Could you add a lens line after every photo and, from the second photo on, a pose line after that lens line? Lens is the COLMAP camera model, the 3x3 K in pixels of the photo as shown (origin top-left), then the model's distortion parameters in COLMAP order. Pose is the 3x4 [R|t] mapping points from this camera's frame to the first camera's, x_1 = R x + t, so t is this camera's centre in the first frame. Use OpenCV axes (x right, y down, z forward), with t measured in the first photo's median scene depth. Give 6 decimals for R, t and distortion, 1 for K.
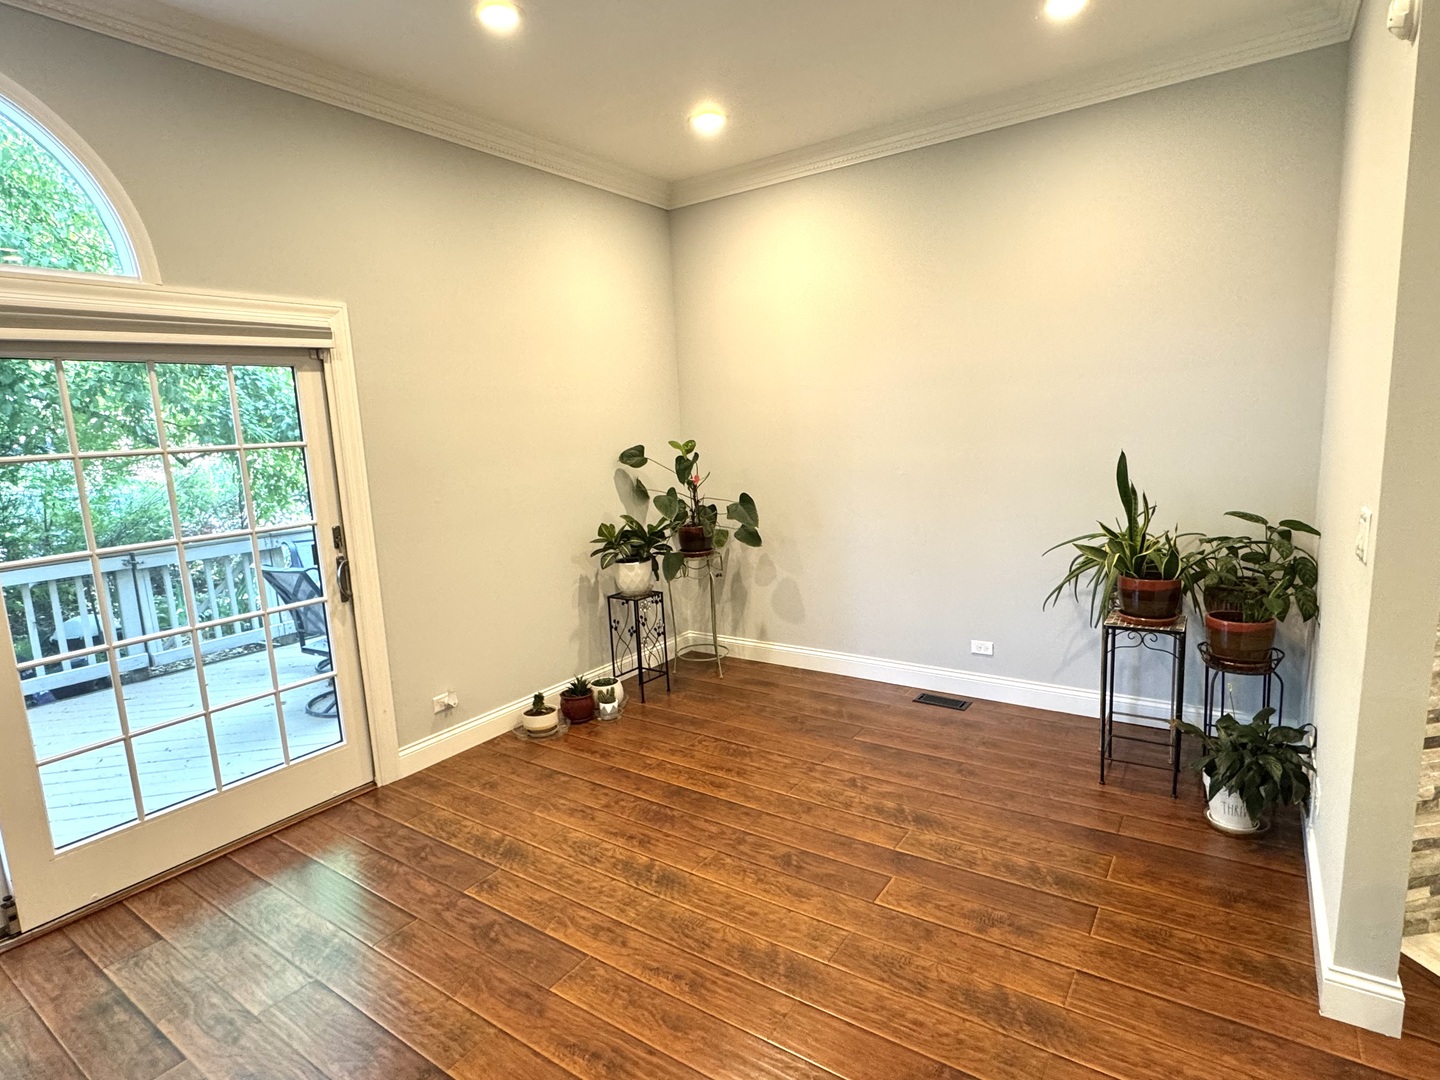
lens RADIAL K [[760.1, 0, 720.9], [0, 760.1, 540.6], [0, 0, 1]] dist [-0.003607, -0.000515]
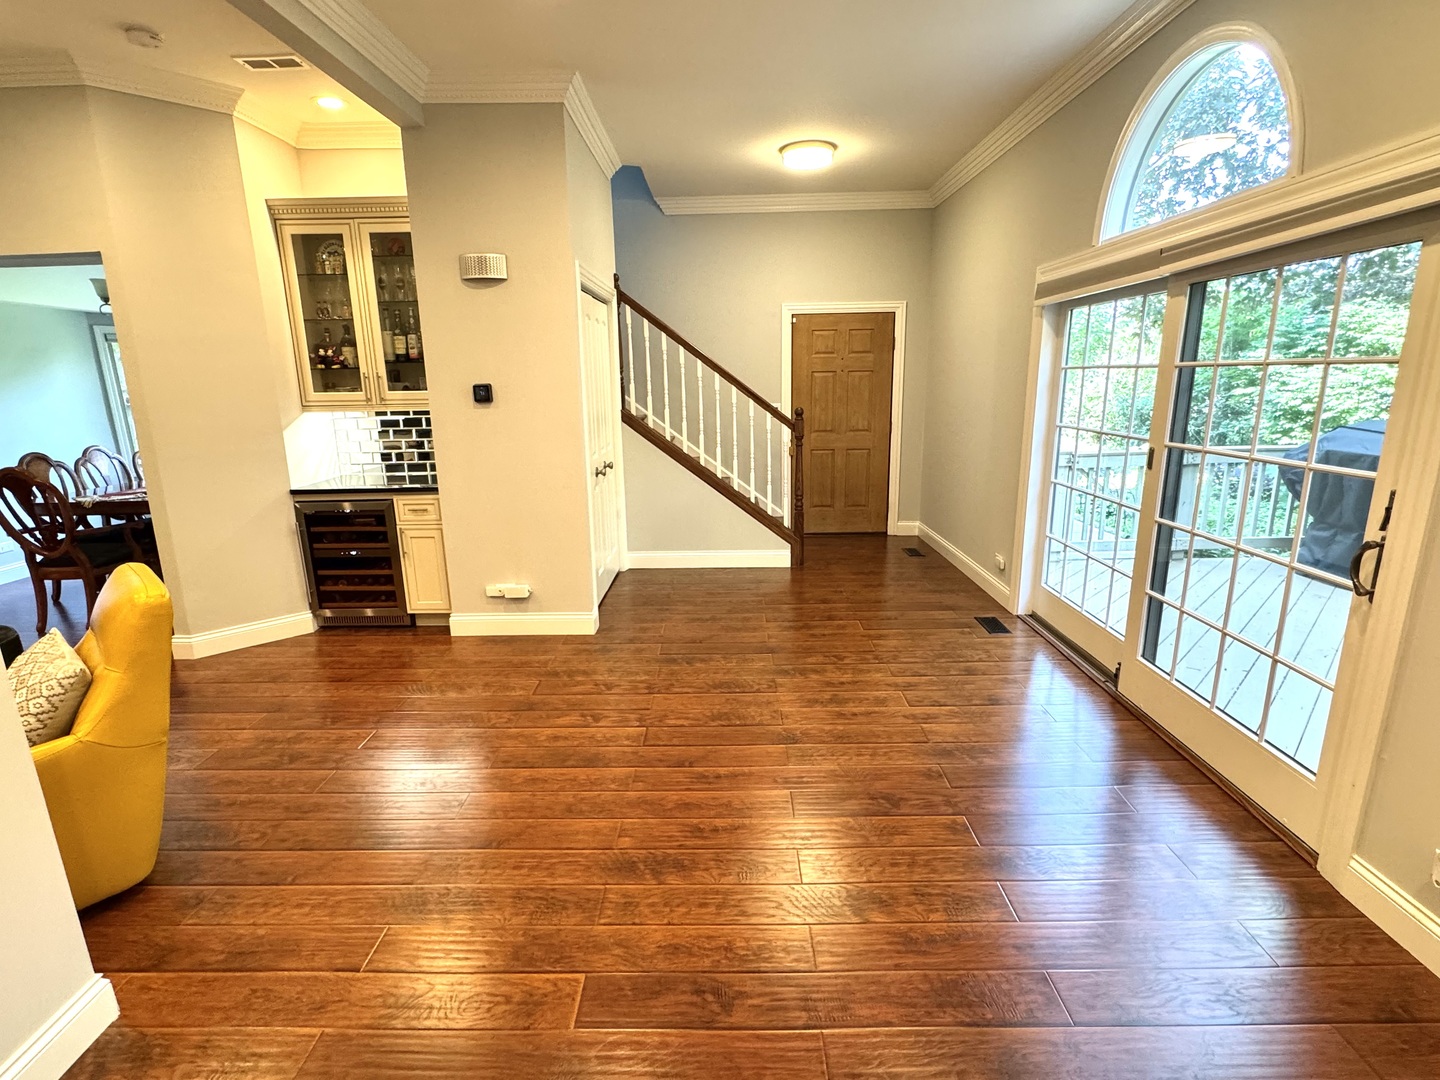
lens RADIAL K [[705.0, 0, 720.2], [0, 705.0, 541.5], [0, 0, 1]] dist [0.002047, 0.000121]
pose [[-0.824859, 0.194218, -0.530930, 0.421485], [-0.028097, 0.923893, 0.381618, -0.271780], [0.564640, 0.329698, -0.756625, 1.600889]]
